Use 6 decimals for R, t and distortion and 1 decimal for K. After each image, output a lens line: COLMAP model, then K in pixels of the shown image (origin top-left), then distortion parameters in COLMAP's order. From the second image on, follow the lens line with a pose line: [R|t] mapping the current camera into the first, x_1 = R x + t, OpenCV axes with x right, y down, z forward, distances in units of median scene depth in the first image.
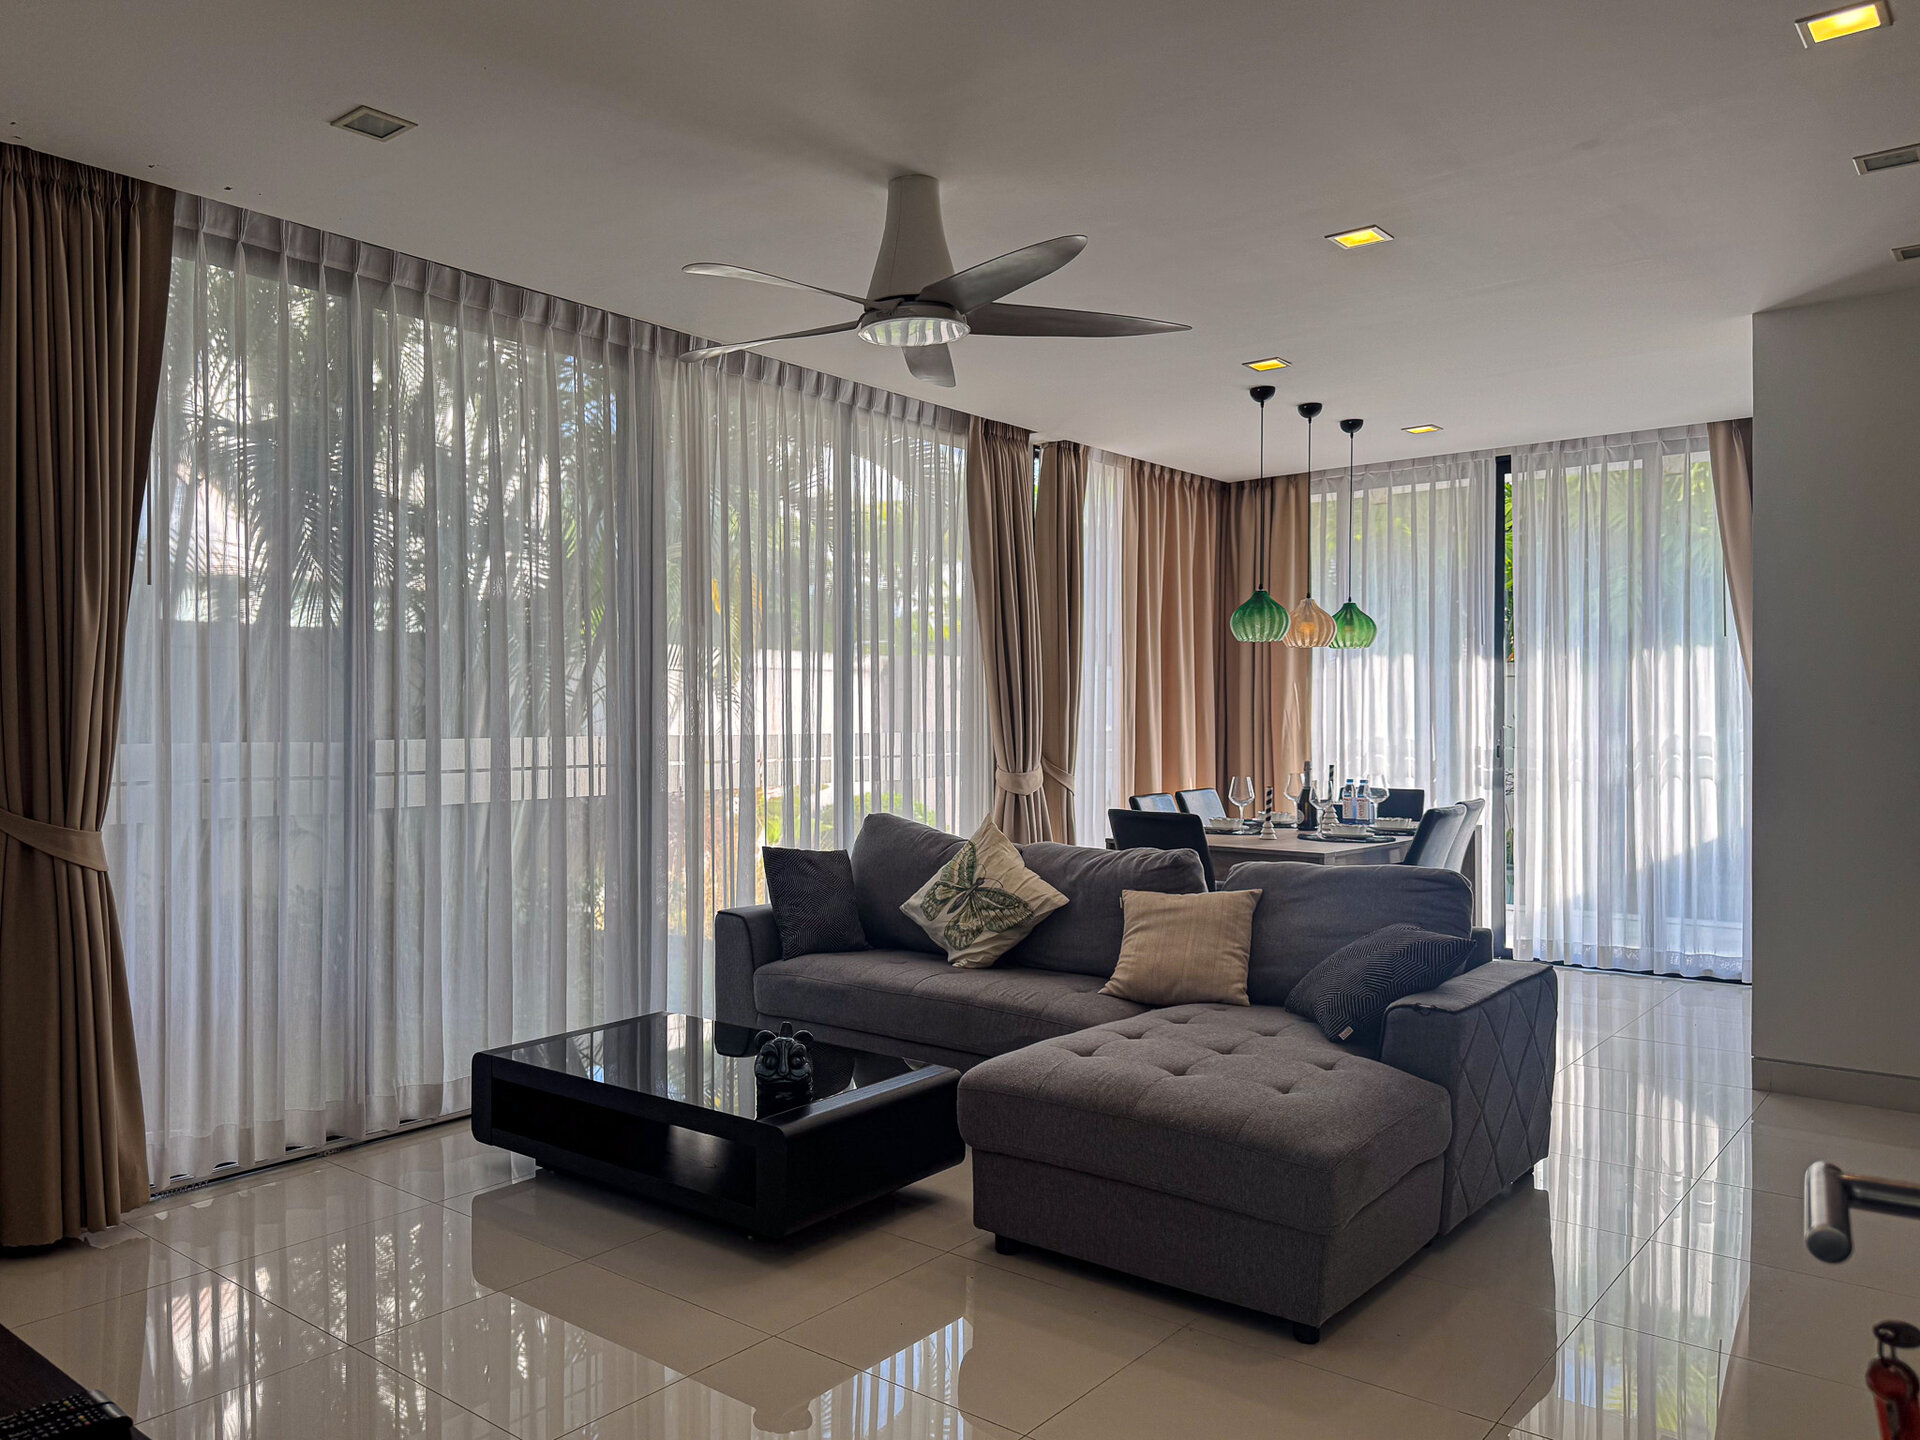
lens RADIAL K [[1381.4, 0, 960.0], [0, 1381.4, 720.0], [0, 0, 1]] dist [0.007311, -0.023038]
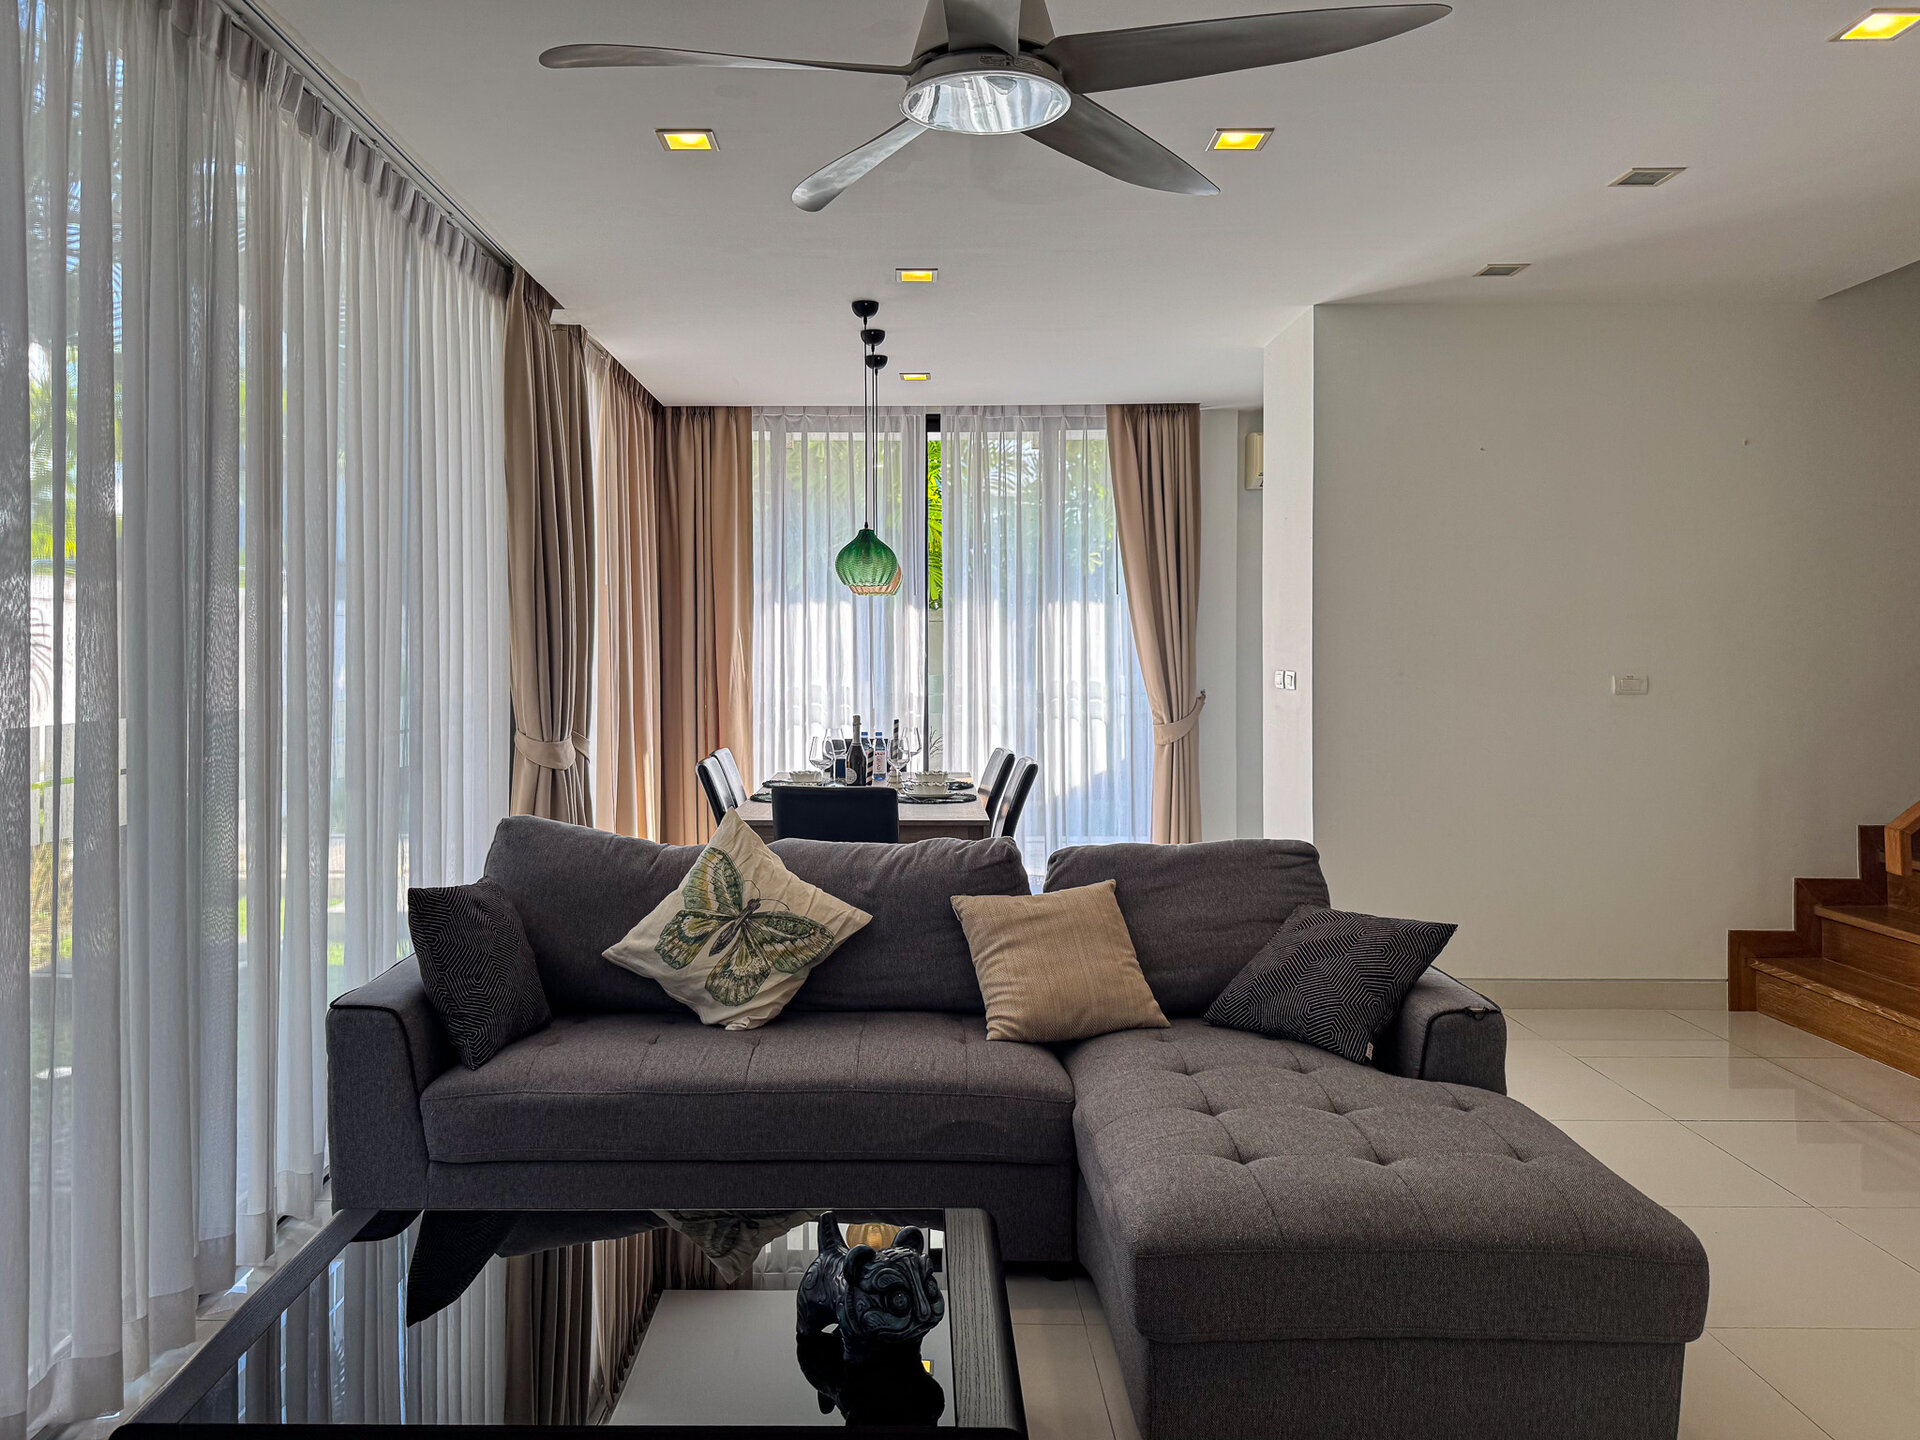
lens RADIAL K [[1230.4, 0, 853.4], [0, 1230.4, 664.5], [0, 0, 1]] dist [0.048609, -0.001612]
pose [[0.782724, -0.004343, 0.622354, -0.335397], [0.000211, 0.999977, 0.006713, -0.012886], [-0.622369, -0.005123, 0.782707, 0.448109]]
